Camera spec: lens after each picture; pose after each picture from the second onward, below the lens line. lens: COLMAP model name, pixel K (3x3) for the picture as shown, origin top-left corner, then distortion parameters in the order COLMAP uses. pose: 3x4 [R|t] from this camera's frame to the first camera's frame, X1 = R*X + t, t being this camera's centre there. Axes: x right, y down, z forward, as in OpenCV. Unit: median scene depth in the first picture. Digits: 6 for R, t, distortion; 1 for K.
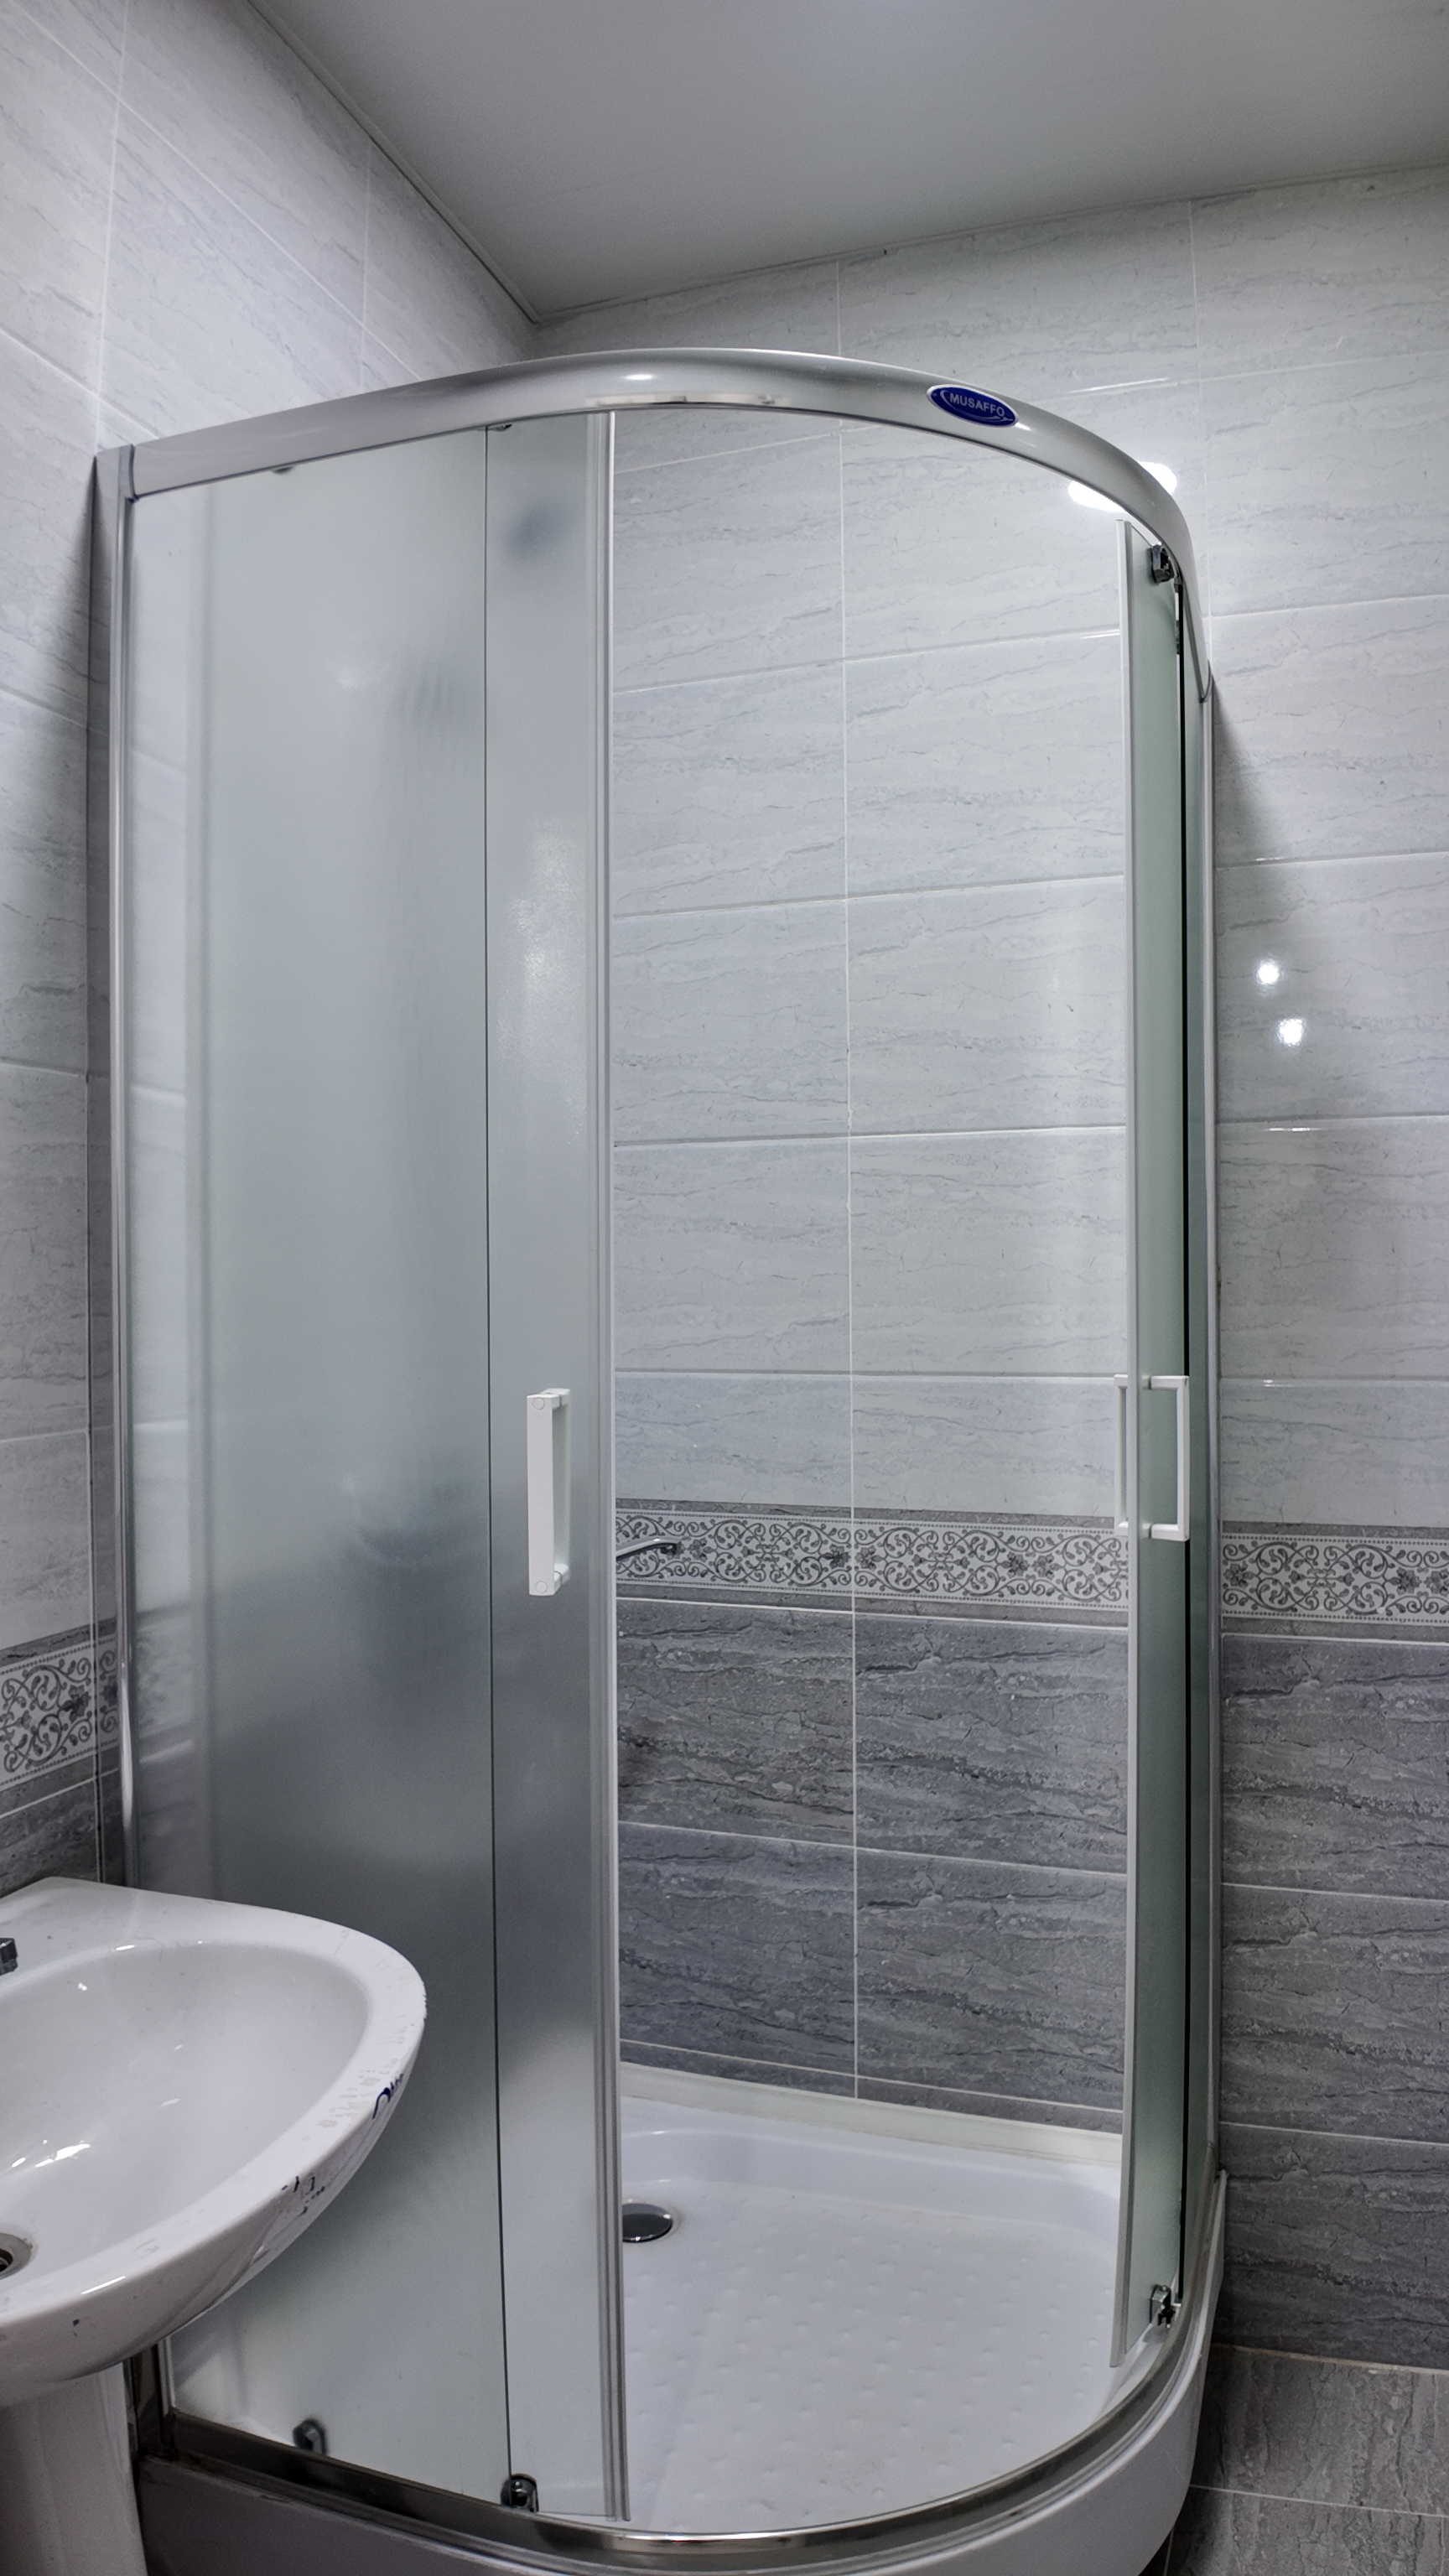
lens RADIAL K [[1671.7, 0, 724.5], [0, 1671.7, 1288.0], [0, 0, 1]] dist [-0.026198, -0.143549]
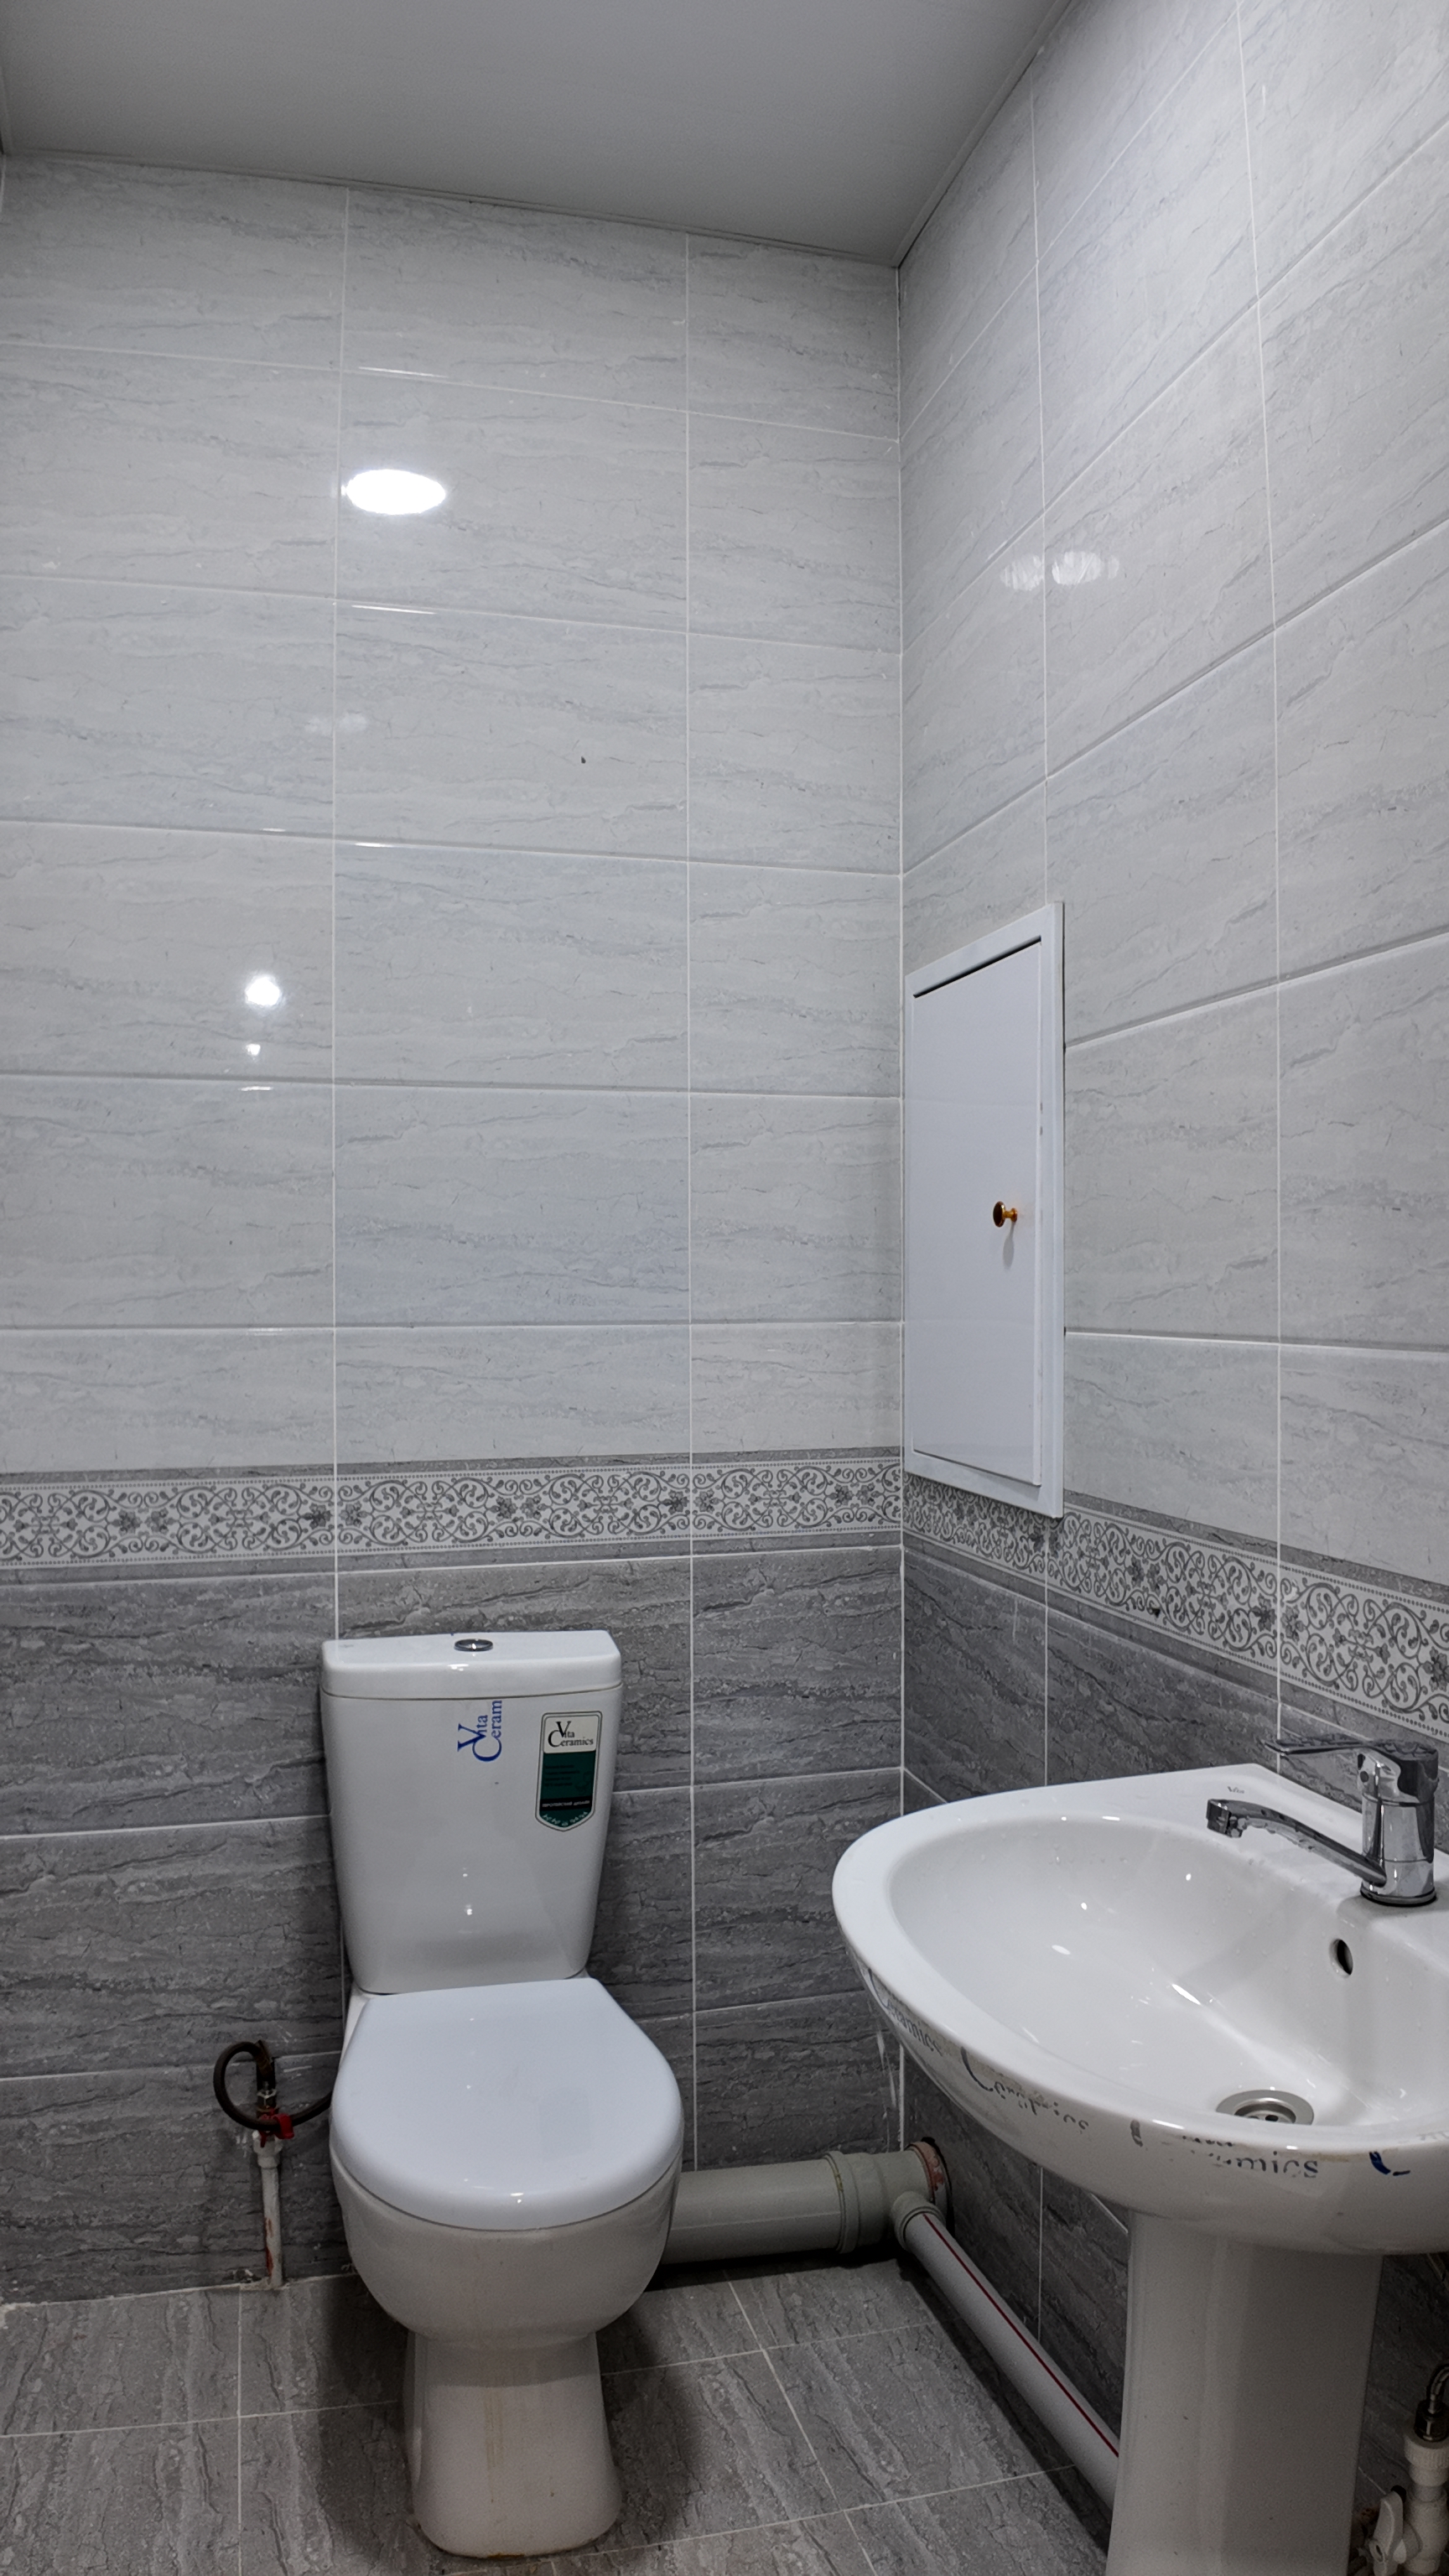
lens RADIAL K [[1616.6, 0, 724.1], [0, 1616.6, 1211.8], [0, 0, 1]] dist [-0.024692, -0.084506]
pose [[0.822509, 0.019371, 0.568423, -0.280265], [-0.009237, 0.999743, -0.020704, 0.002149], [-0.568678, 0.011778, 0.822476, 0.100841]]
